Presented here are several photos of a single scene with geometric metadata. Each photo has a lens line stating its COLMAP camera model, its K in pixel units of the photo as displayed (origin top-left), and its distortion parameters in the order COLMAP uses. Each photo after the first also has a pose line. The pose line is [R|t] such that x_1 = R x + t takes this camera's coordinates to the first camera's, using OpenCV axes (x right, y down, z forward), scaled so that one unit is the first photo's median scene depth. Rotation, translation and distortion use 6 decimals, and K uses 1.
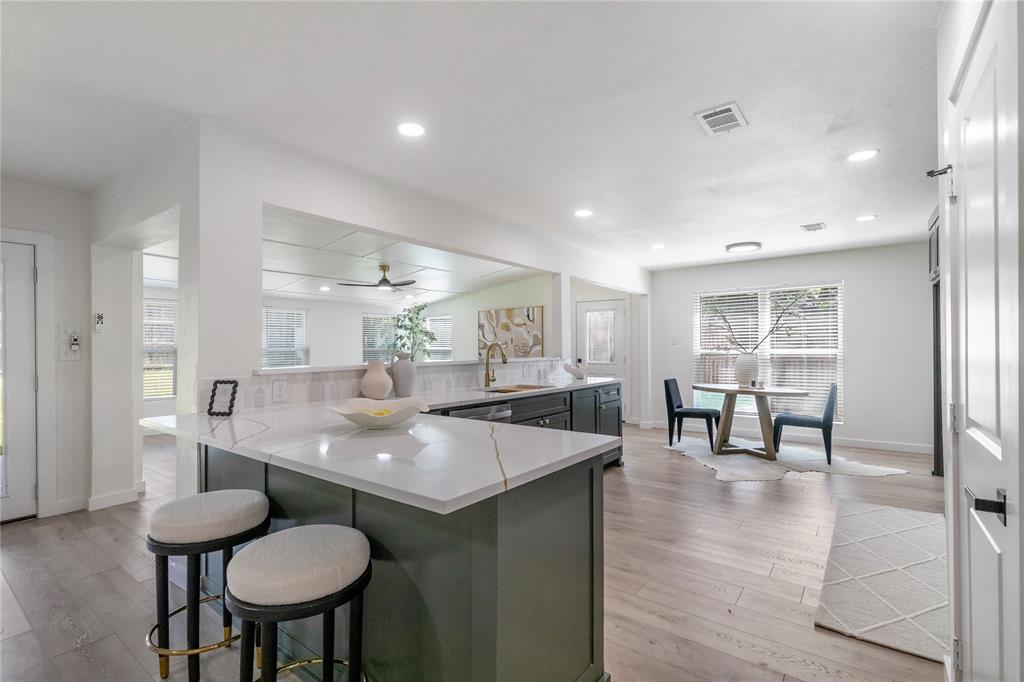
lens RADIAL K [[468.8, 0, 508.3], [0, 468.8, 348.0], [0, 0, 1]] dist [0.004714, -0.001858]
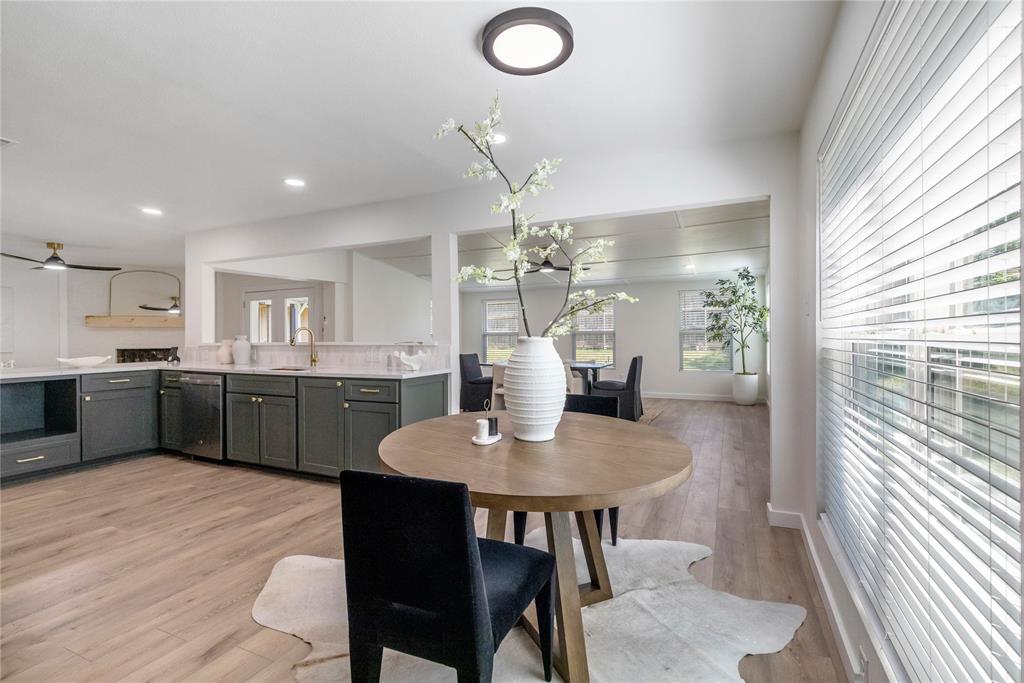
lens RADIAL K [[468.8, 0, 521.6], [0, 468.8, 339.1], [0, 0, 1]] dist [0.004714, -0.001858]
pose [[0.205575, 0.009138, -0.978599, 0.679813], [0.005908, 0.999927, 0.010578, 0.004887], [0.978624, -0.007956, 0.205506, 0.737914]]
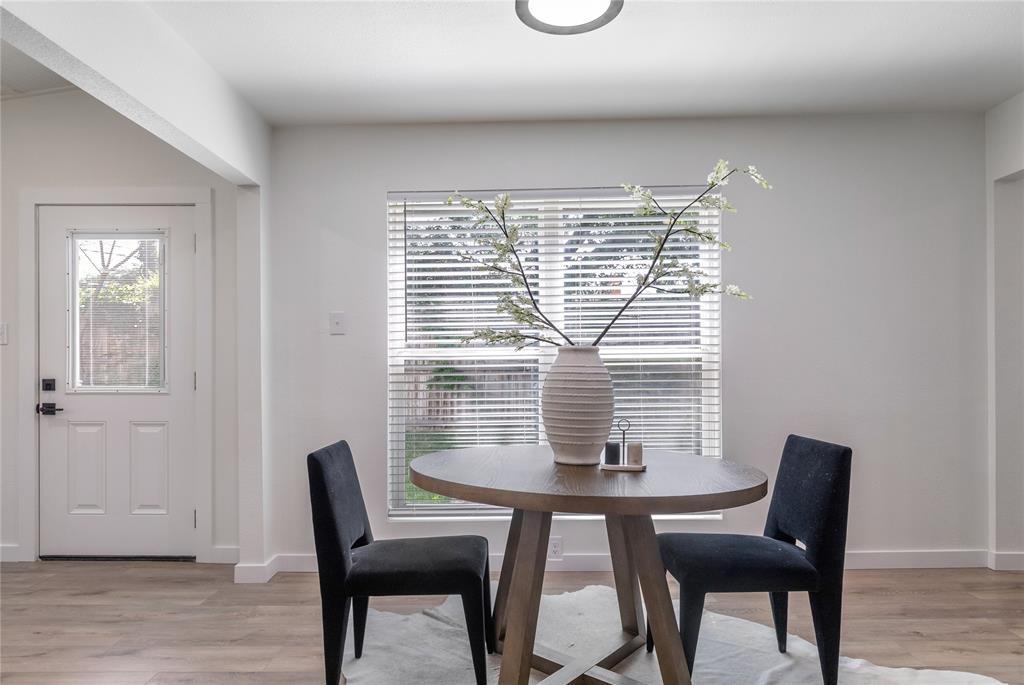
lens RADIAL K [[661.9, 0, 510.3], [0, 661.9, 342.2], [0, 0, 1]] dist [0.024772, 0.001124]
pose [[0.820839, -0.008529, 0.571097, 0.177919], [0.004139, 0.999951, 0.008986, -0.007071], [-0.571145, -0.005012, 0.820834, 0.524301]]
